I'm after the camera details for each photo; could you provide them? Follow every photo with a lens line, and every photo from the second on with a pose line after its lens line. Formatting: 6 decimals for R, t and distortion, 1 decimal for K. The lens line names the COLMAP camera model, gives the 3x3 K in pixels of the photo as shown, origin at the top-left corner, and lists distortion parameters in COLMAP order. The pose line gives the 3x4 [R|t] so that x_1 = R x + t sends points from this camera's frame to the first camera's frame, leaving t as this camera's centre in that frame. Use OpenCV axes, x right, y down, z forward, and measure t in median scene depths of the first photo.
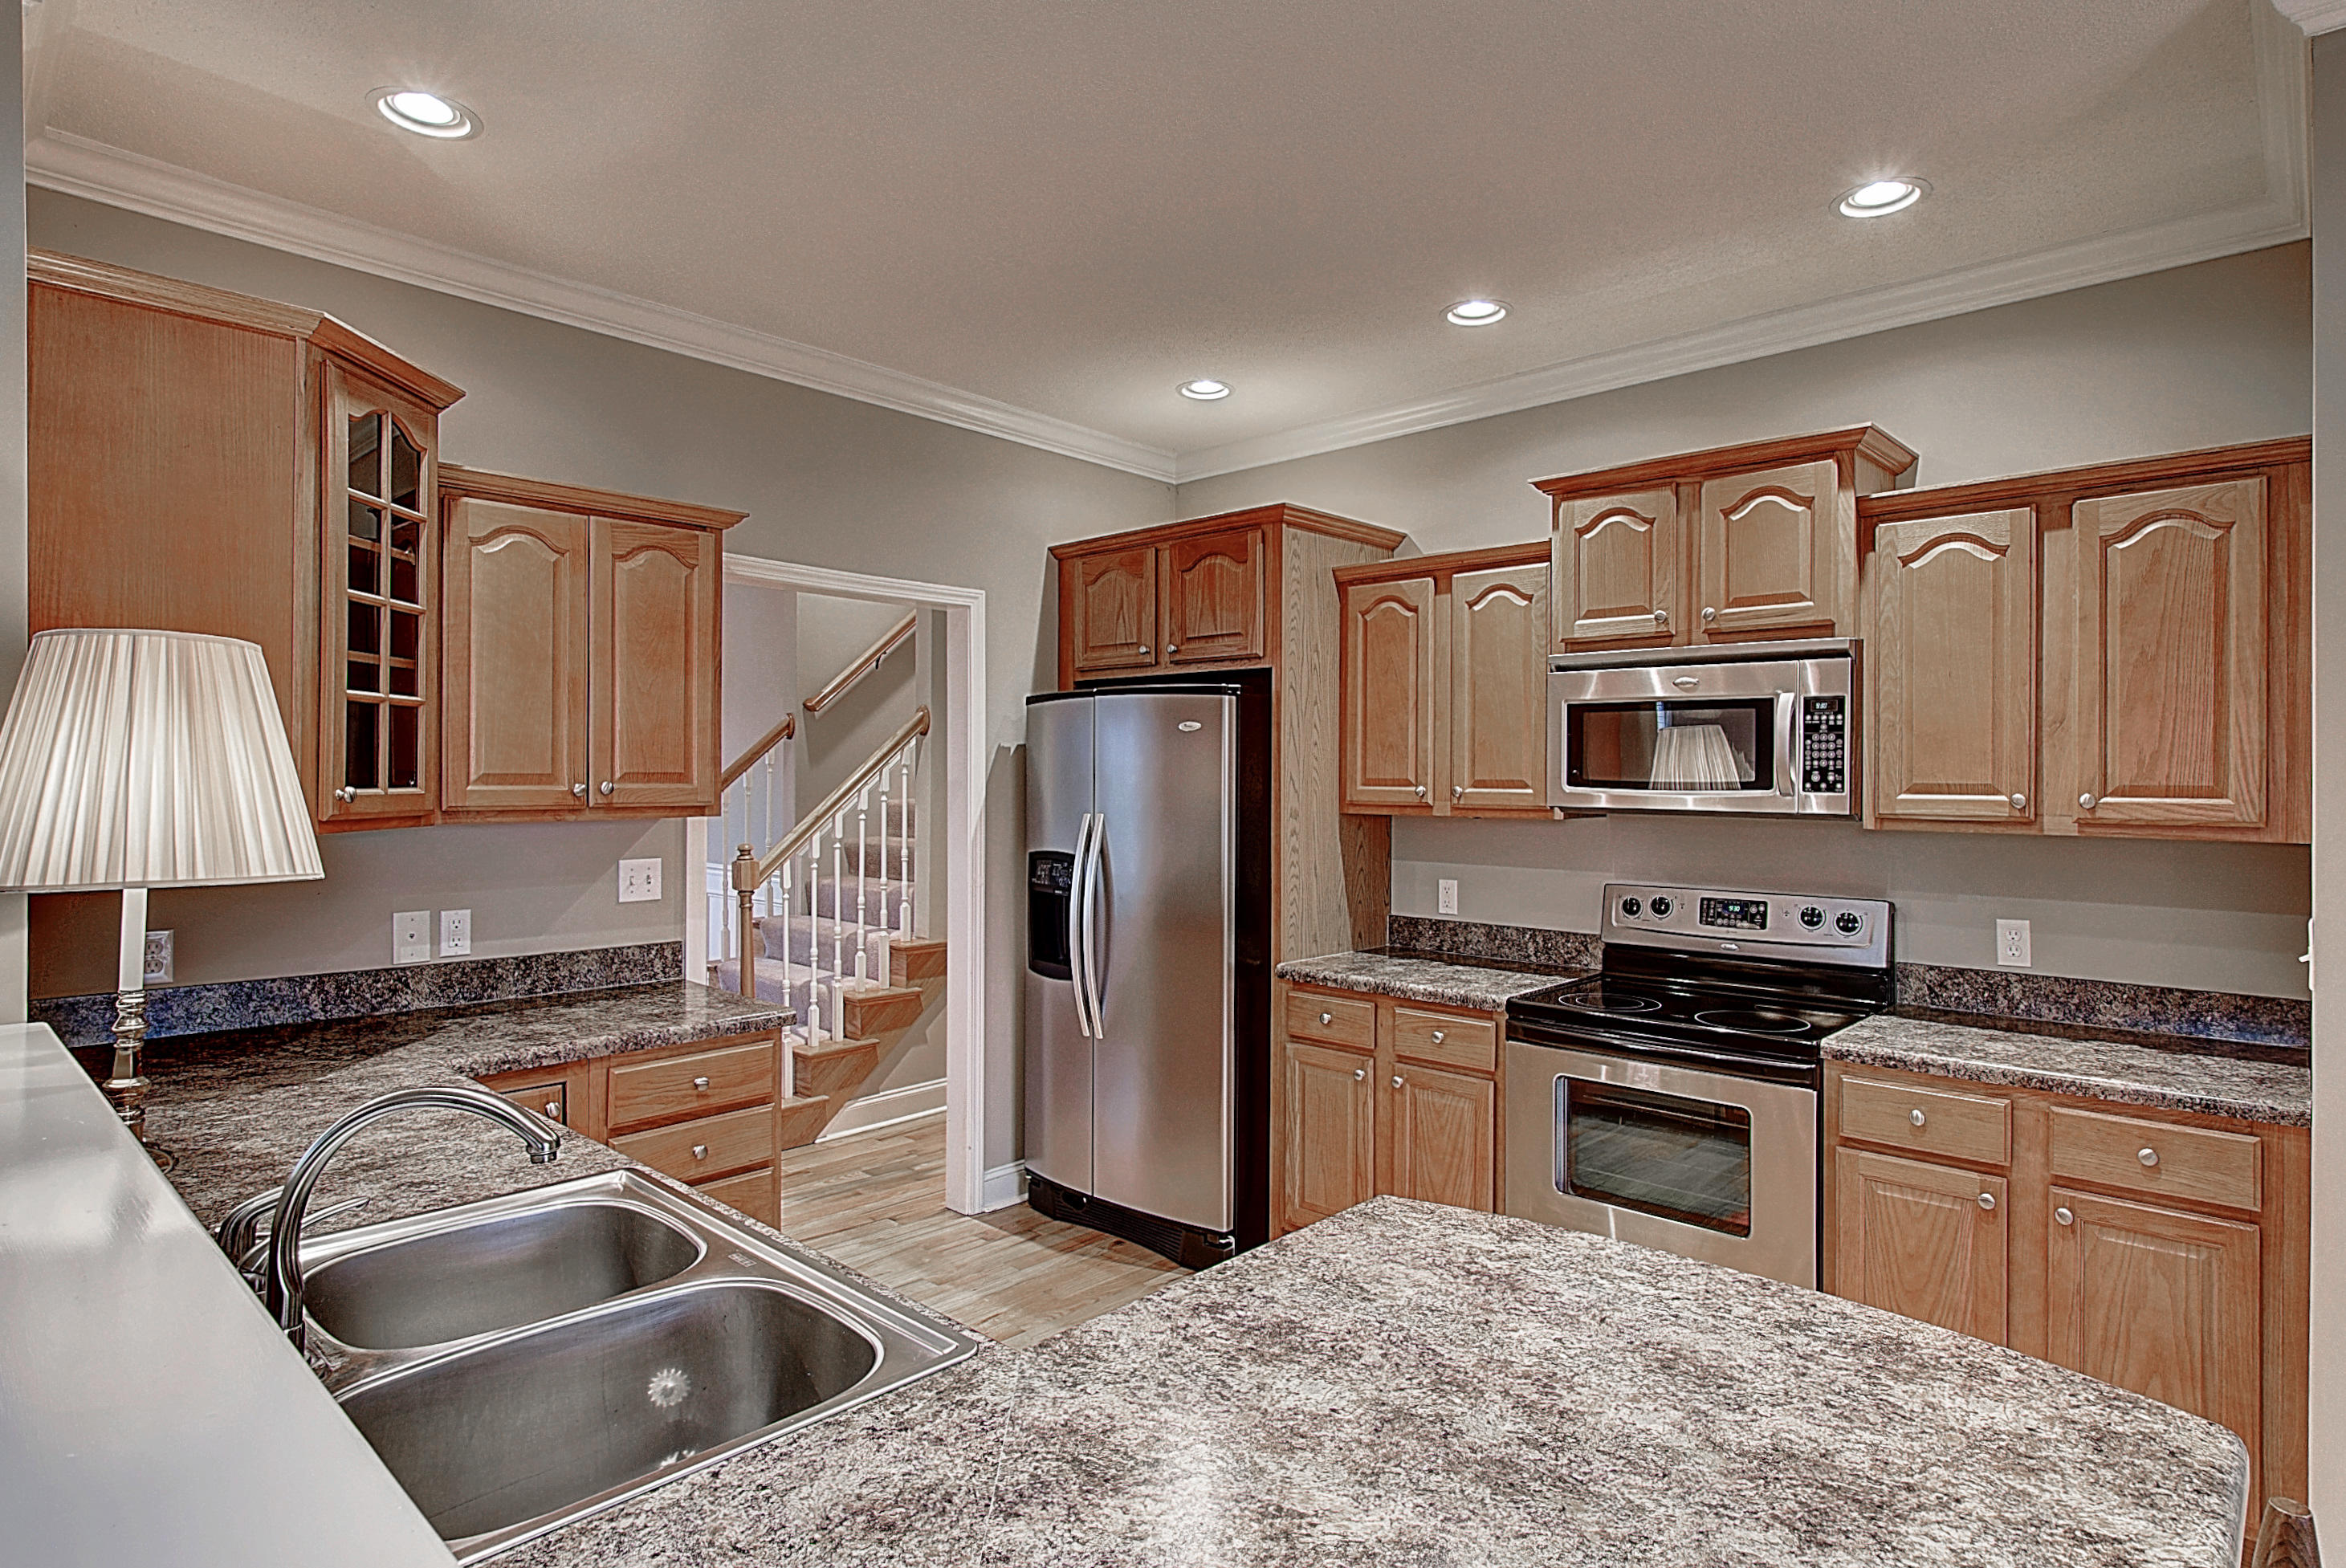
lens RADIAL K [[1260.8, 0, 1179.2], [0, 1260.8, 773.4], [0, 0, 1]] dist [0.003411, 0.001529]
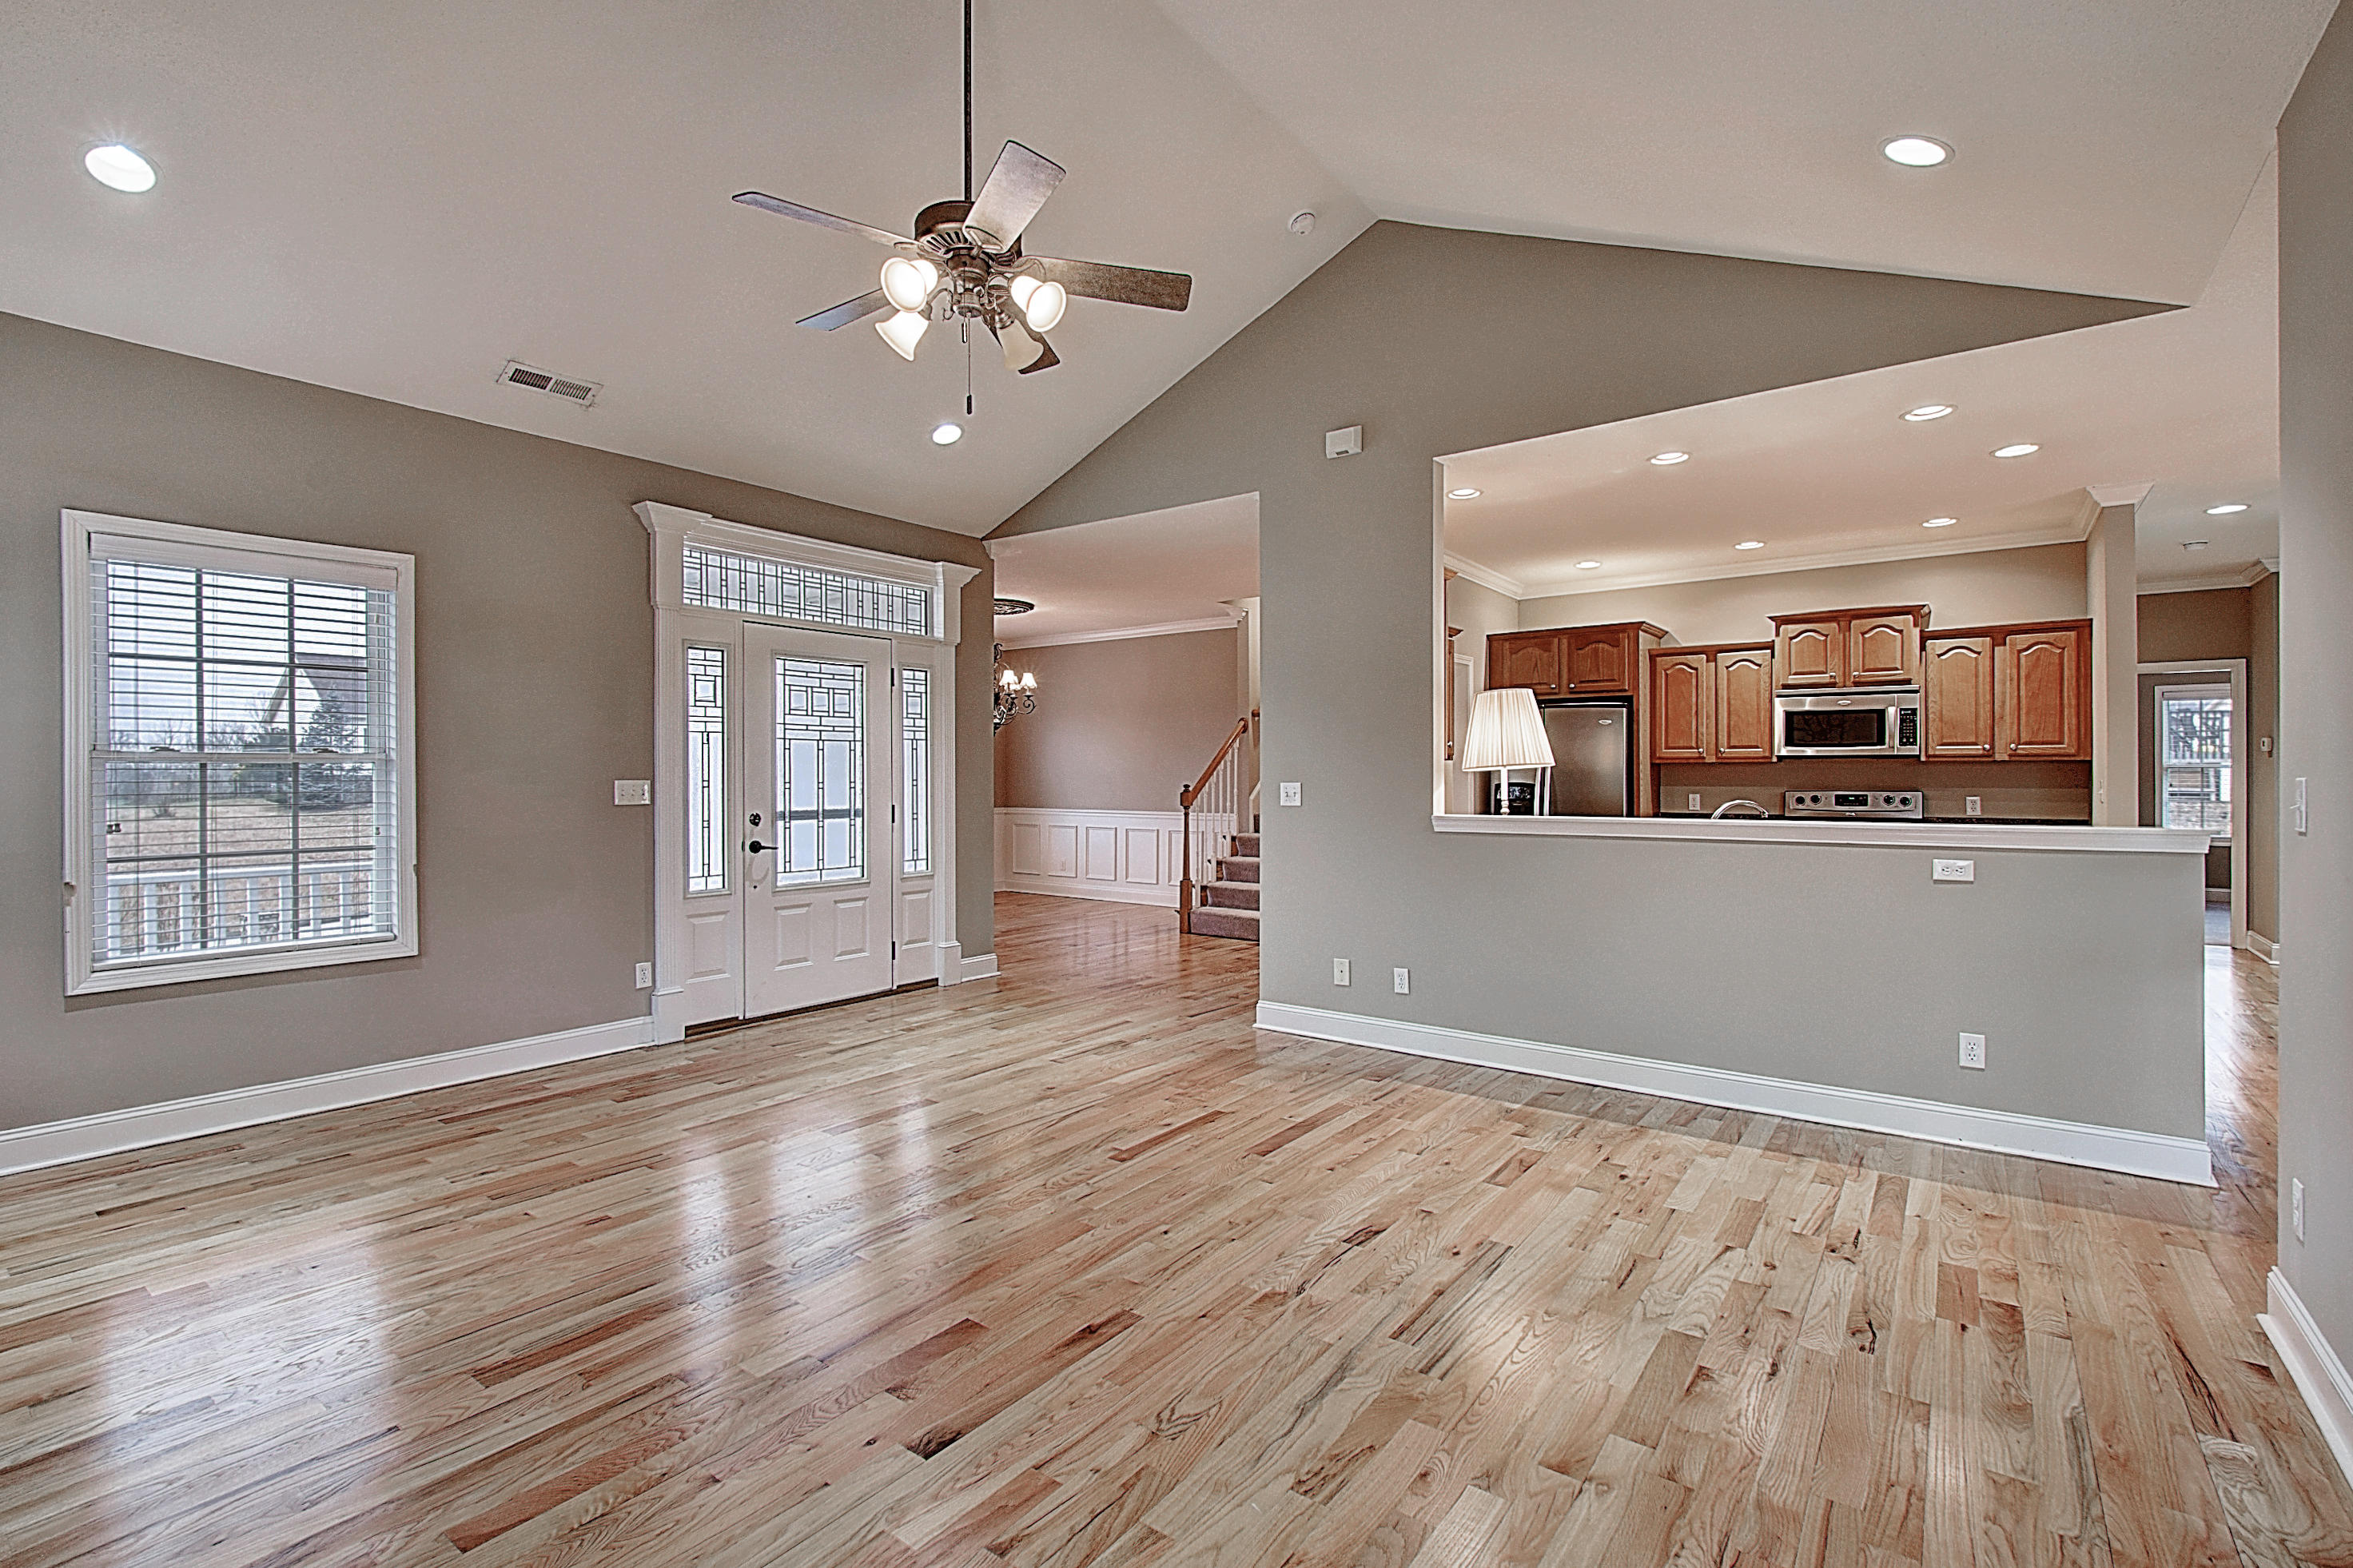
lens RADIAL K [[1037.0, 0, 1212.1], [0, 1037.0, 775.0], [0, 0, 1]] dist [0.002095, -0.000904]
pose [[0.993893, -0.007811, 0.110069, -1.046883], [0.007545, 0.999968, 0.002833, 0.052837], [-0.110087, -0.001986, 0.993920, -0.867904]]
